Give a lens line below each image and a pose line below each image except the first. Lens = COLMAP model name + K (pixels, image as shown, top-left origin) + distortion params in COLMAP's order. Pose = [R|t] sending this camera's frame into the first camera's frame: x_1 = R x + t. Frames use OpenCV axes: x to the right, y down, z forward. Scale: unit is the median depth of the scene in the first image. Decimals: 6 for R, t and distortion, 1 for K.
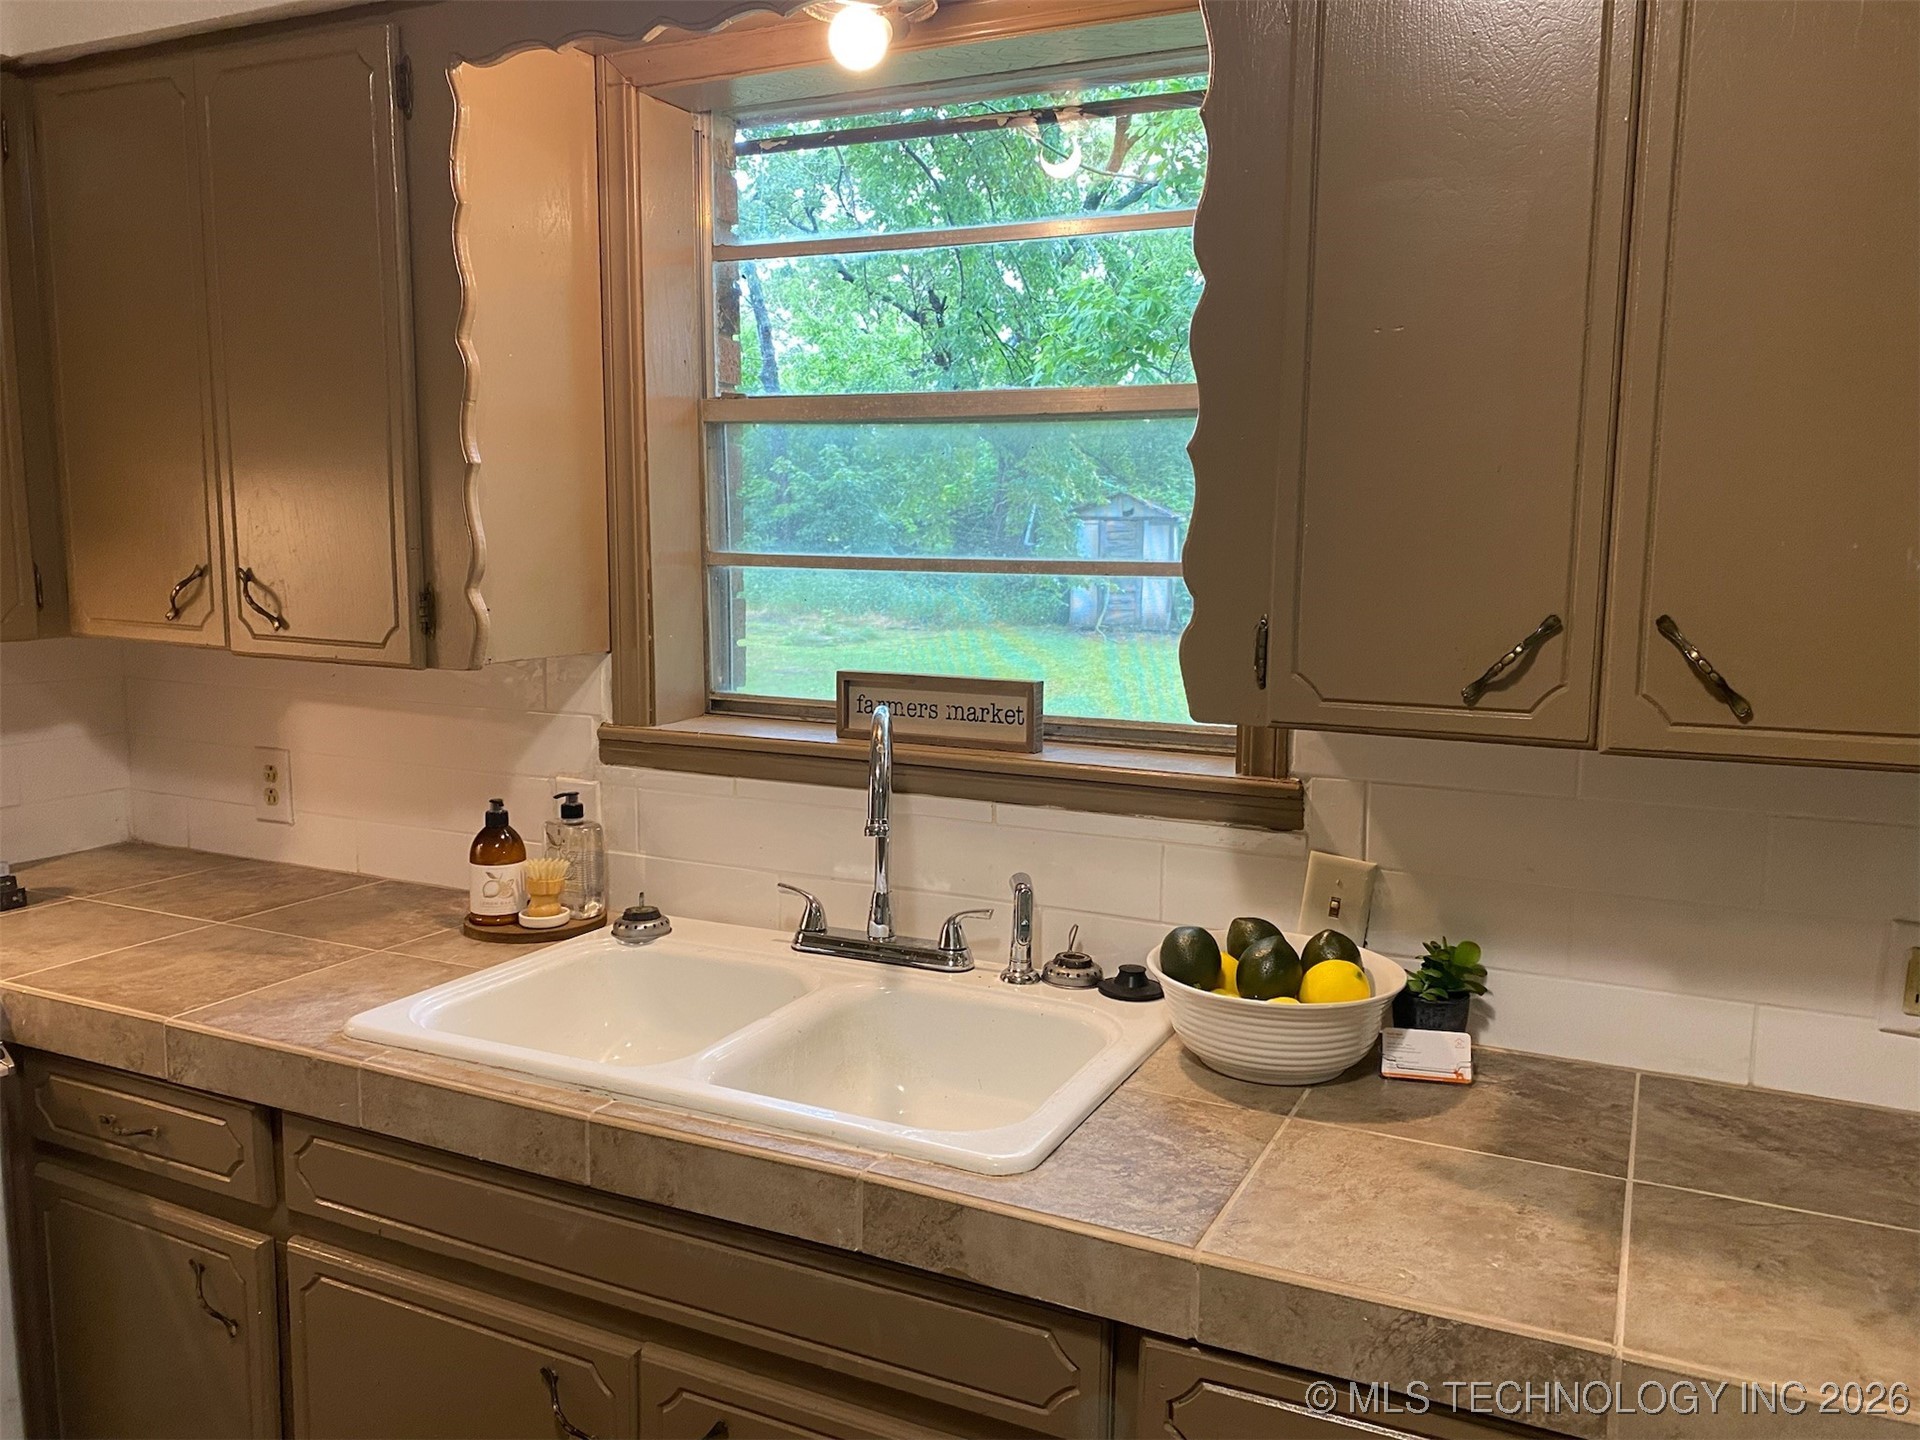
lens RADIAL K [[1454.6, 0, 971.4], [0, 1454.6, 727.7], [0, 0, 1]] dist [0.011185, -0.004667]
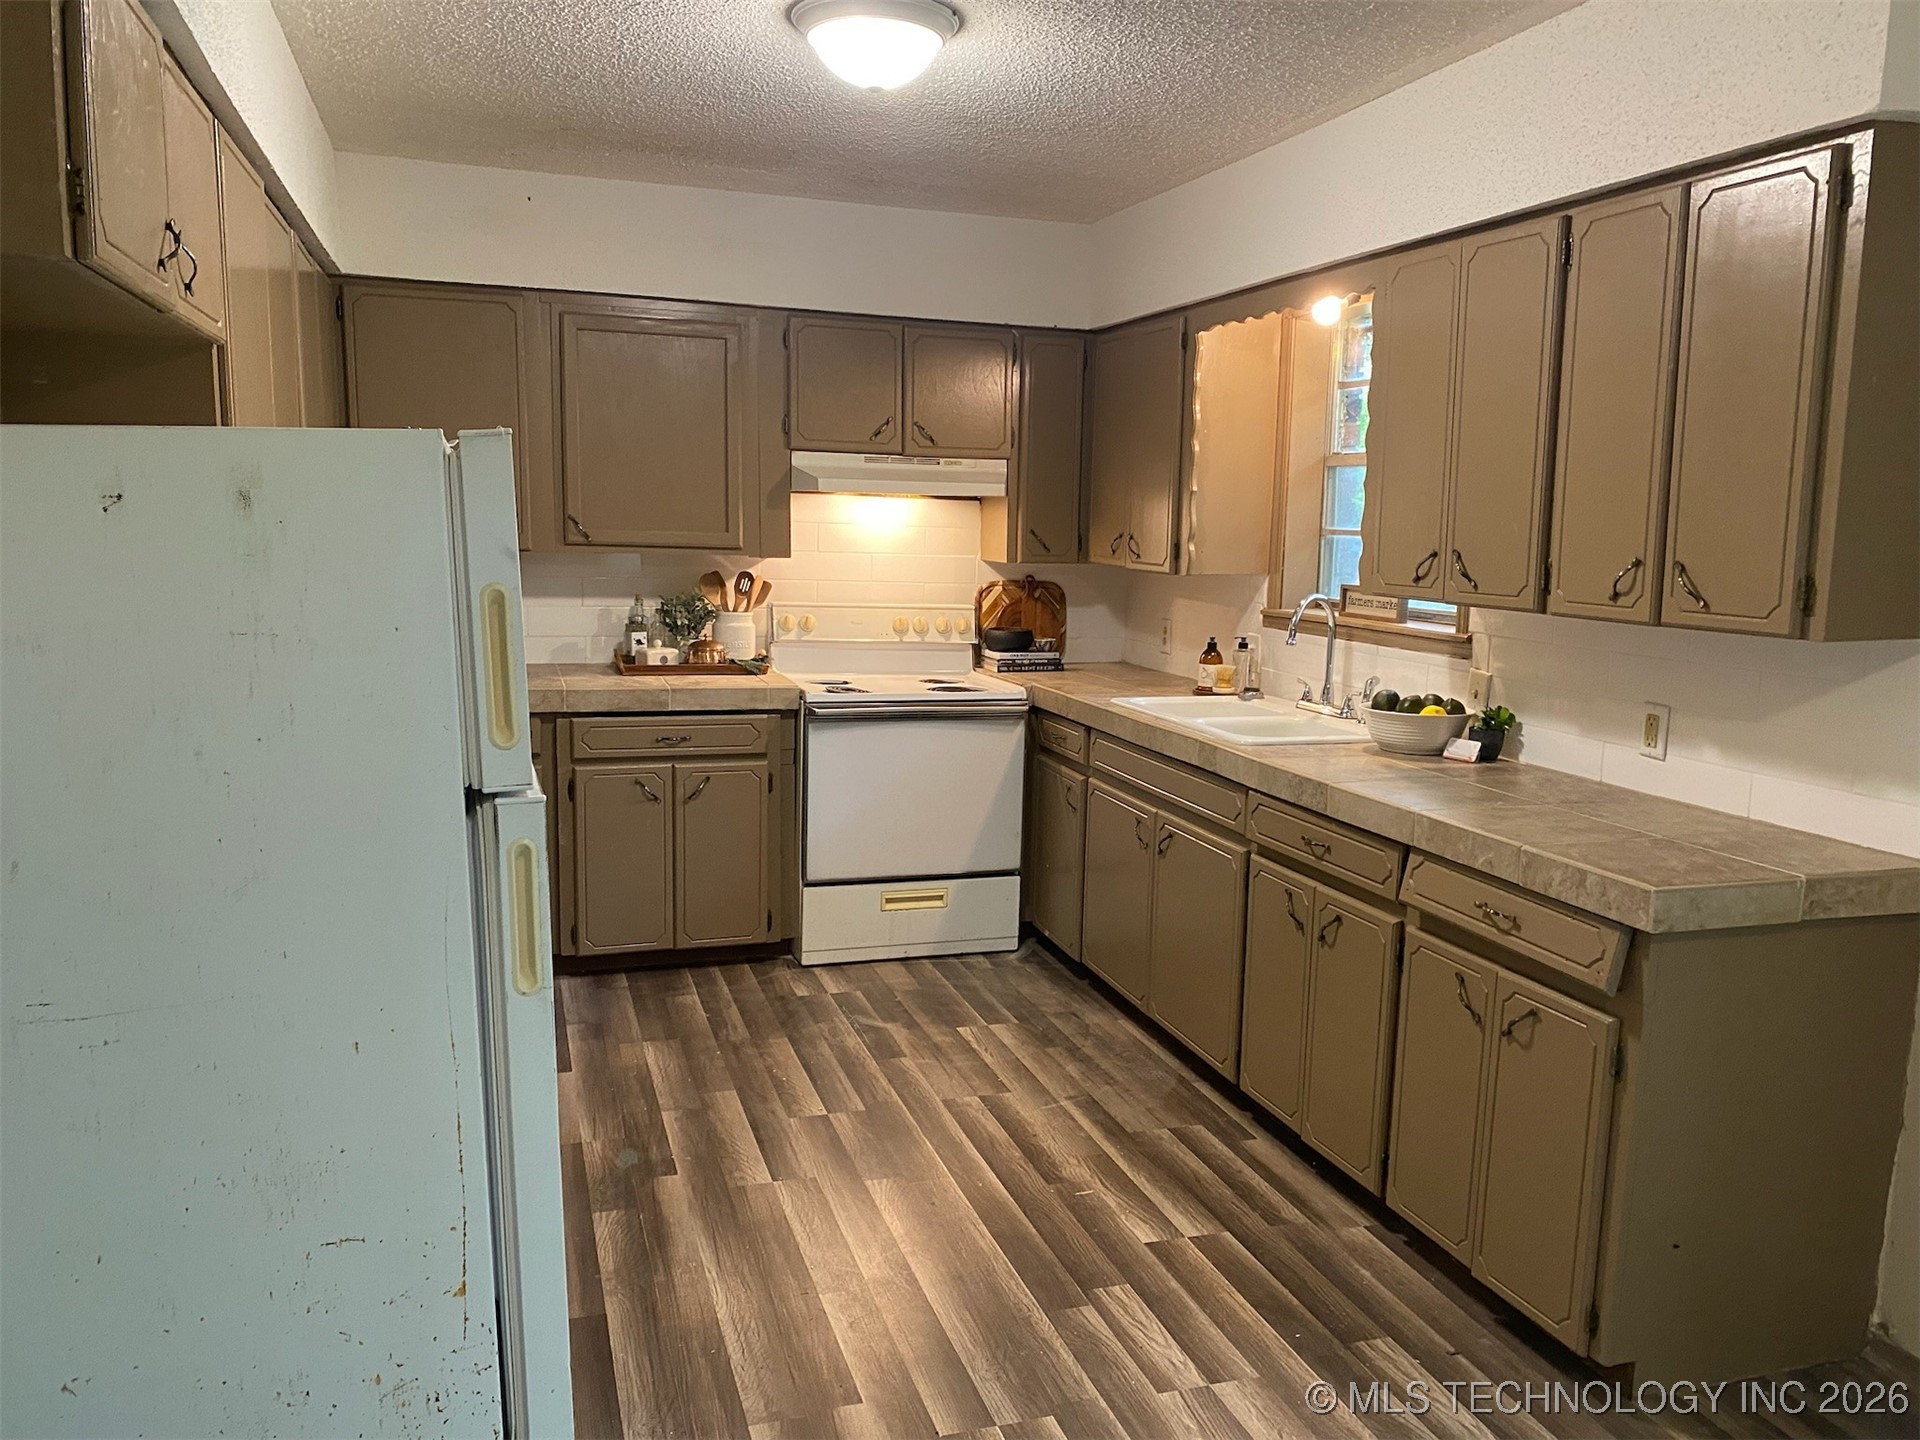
lens RADIAL K [[1454.4, 0, 976.8], [0, 1454.4, 719.5], [0, 0, 1]] dist [0.046818, -0.070907]
pose [[0.688797, 0.102032, -0.717738, 1.135731], [-0.106524, 0.993545, 0.039012, 0.136249], [0.717085, 0.049585, 0.695219, -0.896380]]
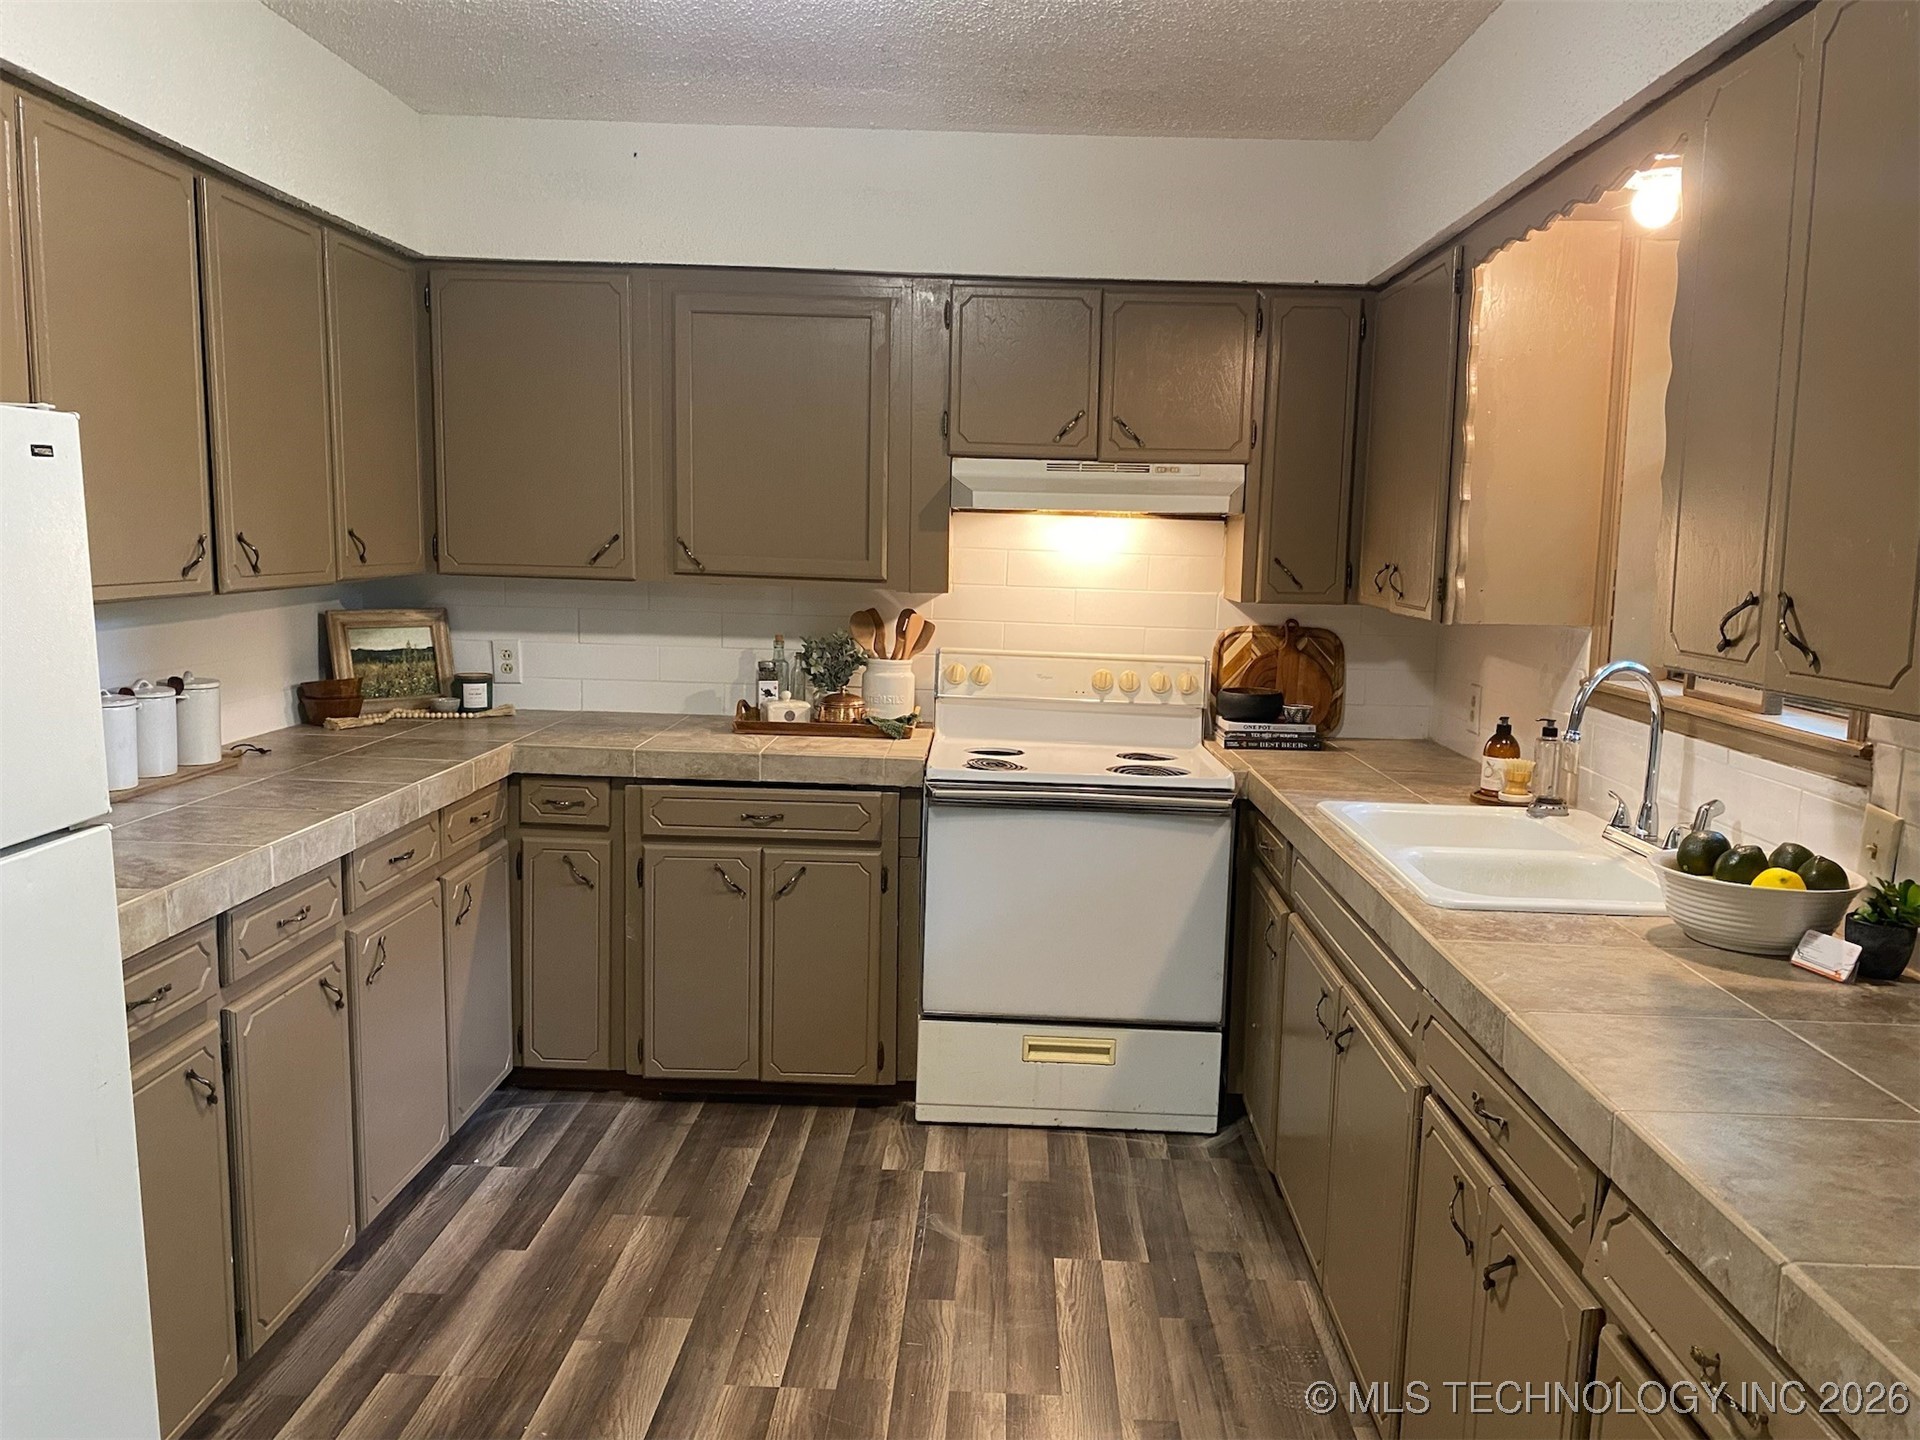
lens RADIAL K [[1469.3, 0, 959.9], [0, 1469.3, 711.8], [0, 0, 1]] dist [0.085046, -0.145817]
pose [[0.396399, 0.104121, -0.912155, 0.927613], [-0.137098, 0.989121, 0.053328, 0.042162], [0.907784, 0.103915, 0.406362, -0.168416]]
